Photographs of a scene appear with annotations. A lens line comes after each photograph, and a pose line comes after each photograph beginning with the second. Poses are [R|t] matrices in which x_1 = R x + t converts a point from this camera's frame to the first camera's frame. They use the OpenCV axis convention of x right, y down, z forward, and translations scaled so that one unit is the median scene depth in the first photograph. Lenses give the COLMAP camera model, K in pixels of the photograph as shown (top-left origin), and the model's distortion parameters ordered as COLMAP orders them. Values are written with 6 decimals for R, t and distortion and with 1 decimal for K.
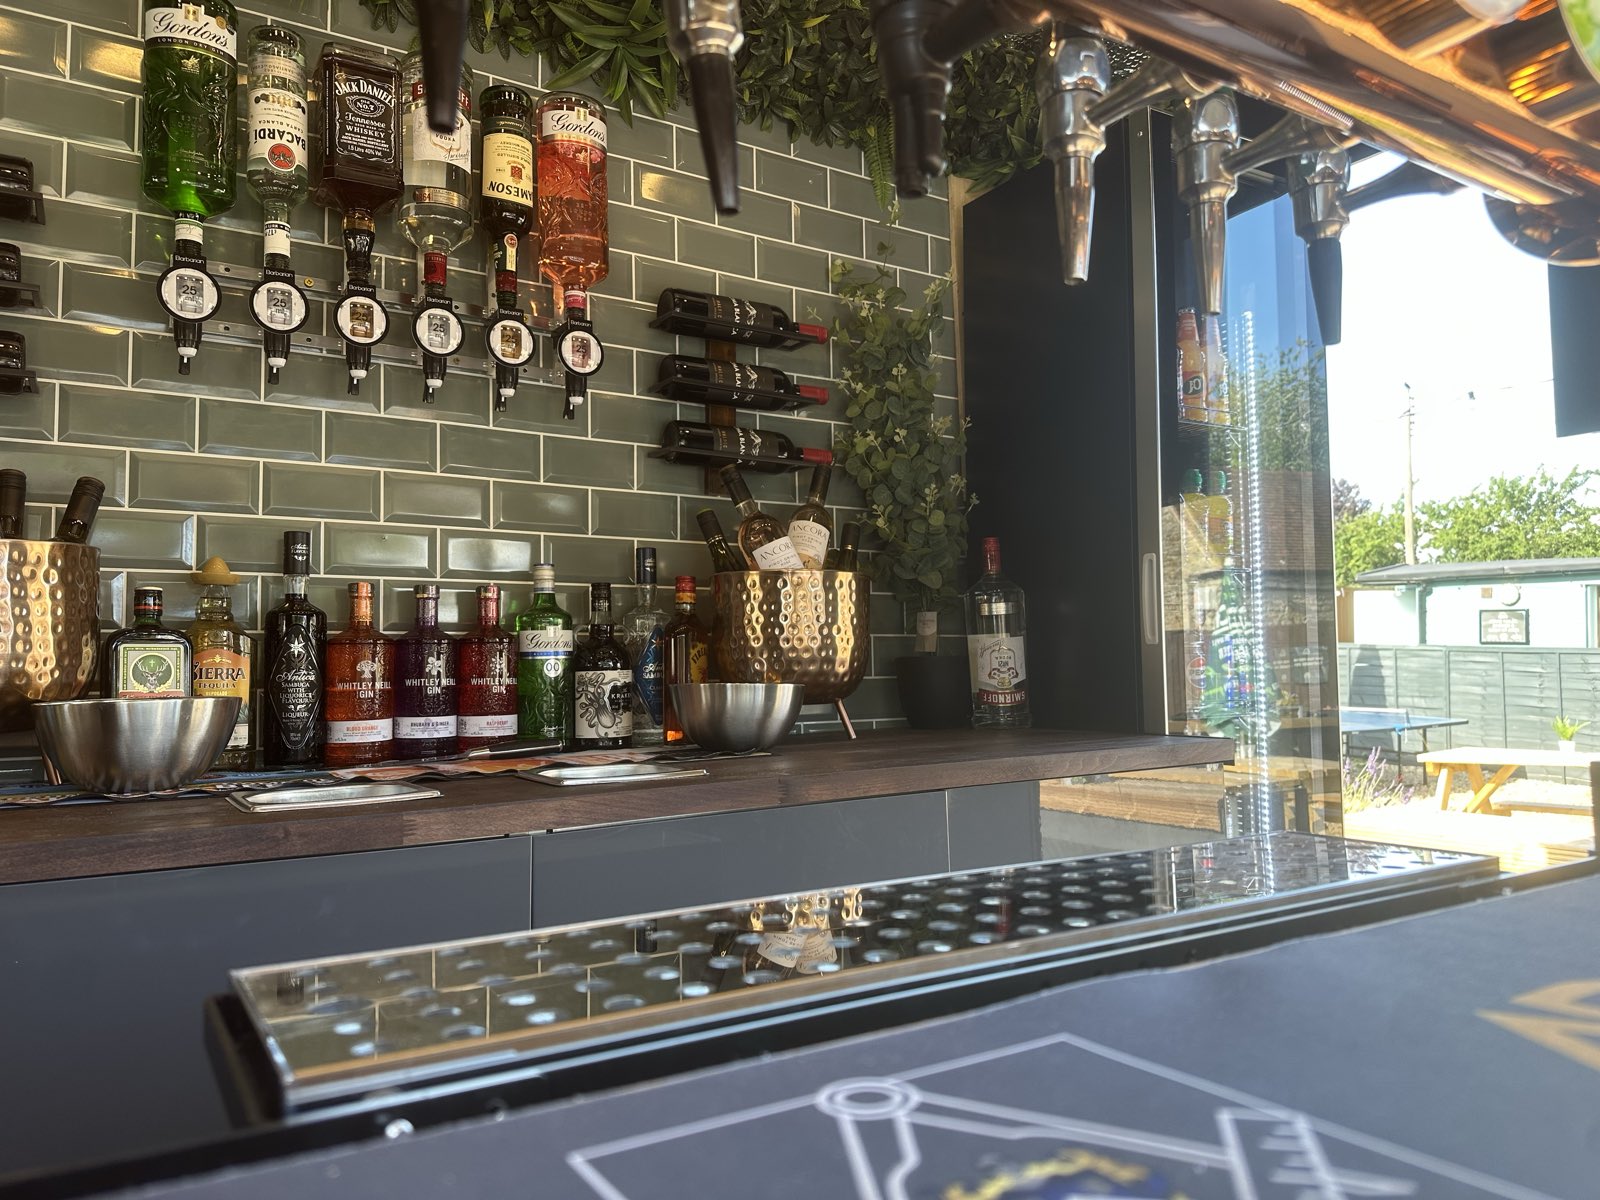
lens RADIAL K [[1104.9, 0, 800.0], [0, 1104.9, 600.0], [0, 0, 1]] dist [0.047294, -0.075967]
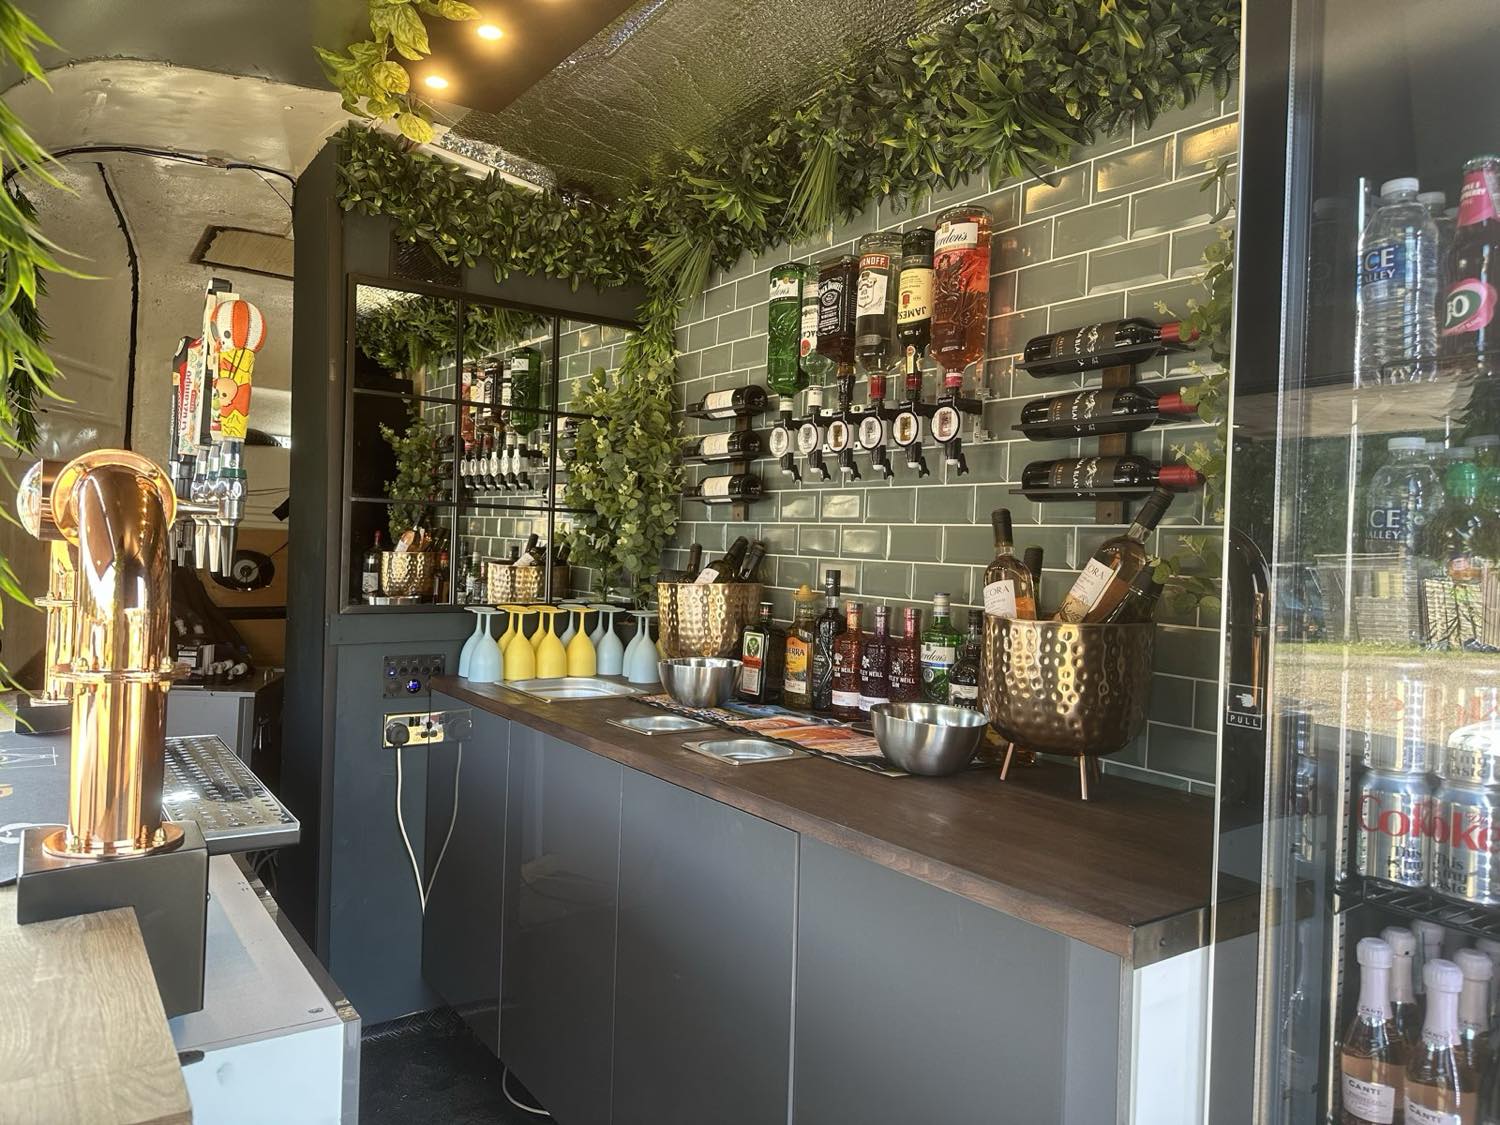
lens RADIAL K [[1035.9, 0, 750.0], [0, 1035.9, 562.5], [0, 0, 1]] dist [0.047294, -0.075967]
pose [[0.048809, 0.025285, -0.998488, 1.008193], [0.010706, 0.999609, 0.025837, -0.106052], [0.998751, -0.011951, 0.048519, 0.766704]]
